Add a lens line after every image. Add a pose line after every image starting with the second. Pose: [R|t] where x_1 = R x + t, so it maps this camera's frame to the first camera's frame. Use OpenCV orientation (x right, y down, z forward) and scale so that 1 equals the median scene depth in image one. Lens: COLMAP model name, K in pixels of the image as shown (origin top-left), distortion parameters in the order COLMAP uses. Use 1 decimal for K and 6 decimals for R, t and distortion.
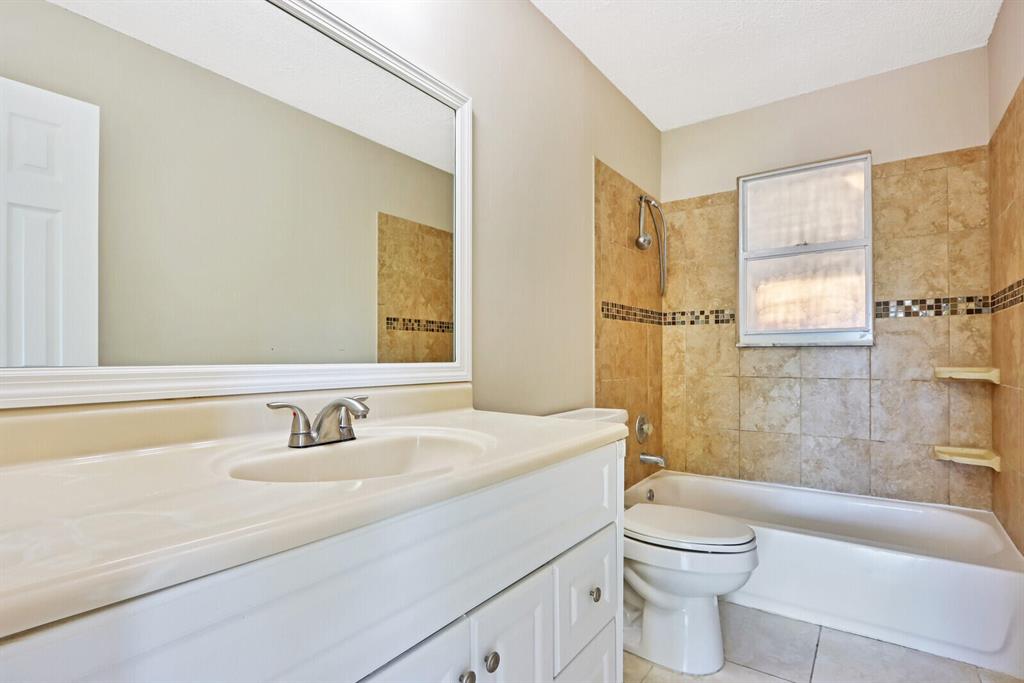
lens RADIAL K [[499.1, 0, 509.4], [0, 499.1, 348.2], [0, 0, 1]] dist [-0.024743, 0.003815]
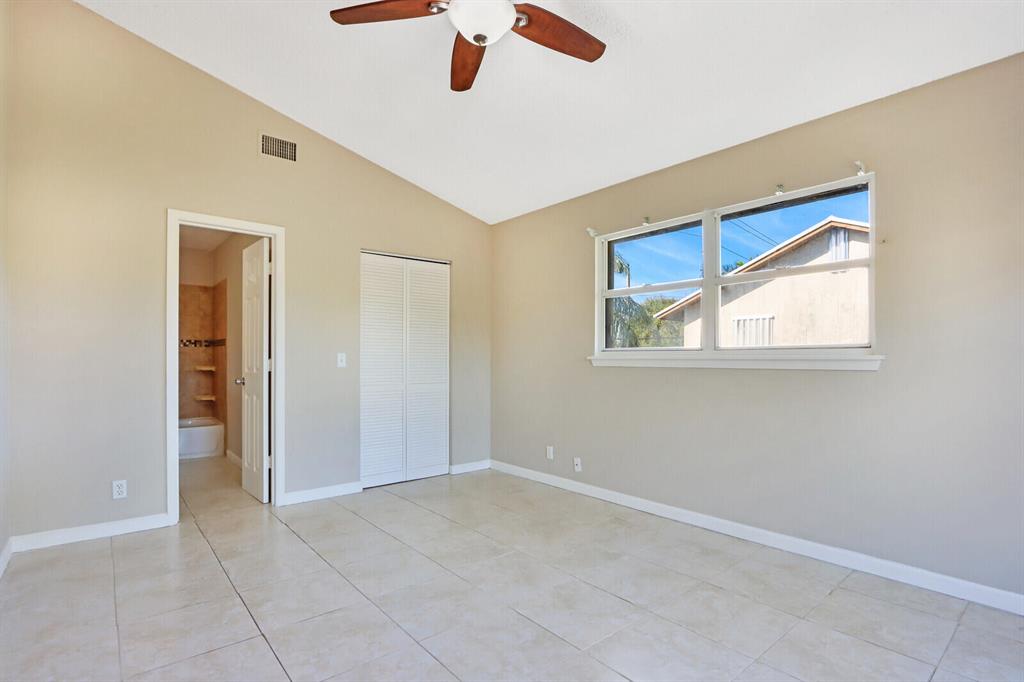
lens RADIAL K [[499.1, 0, 509.3], [0, 499.1, 349.3], [0, 0, 1]] dist [-0.024743, 0.003815]
pose [[0.236606, 0.010538, 0.971549, -1.343829], [0.001841, 0.999935, -0.011294, -0.019489], [-0.971604, 0.004461, 0.236571, -1.301564]]
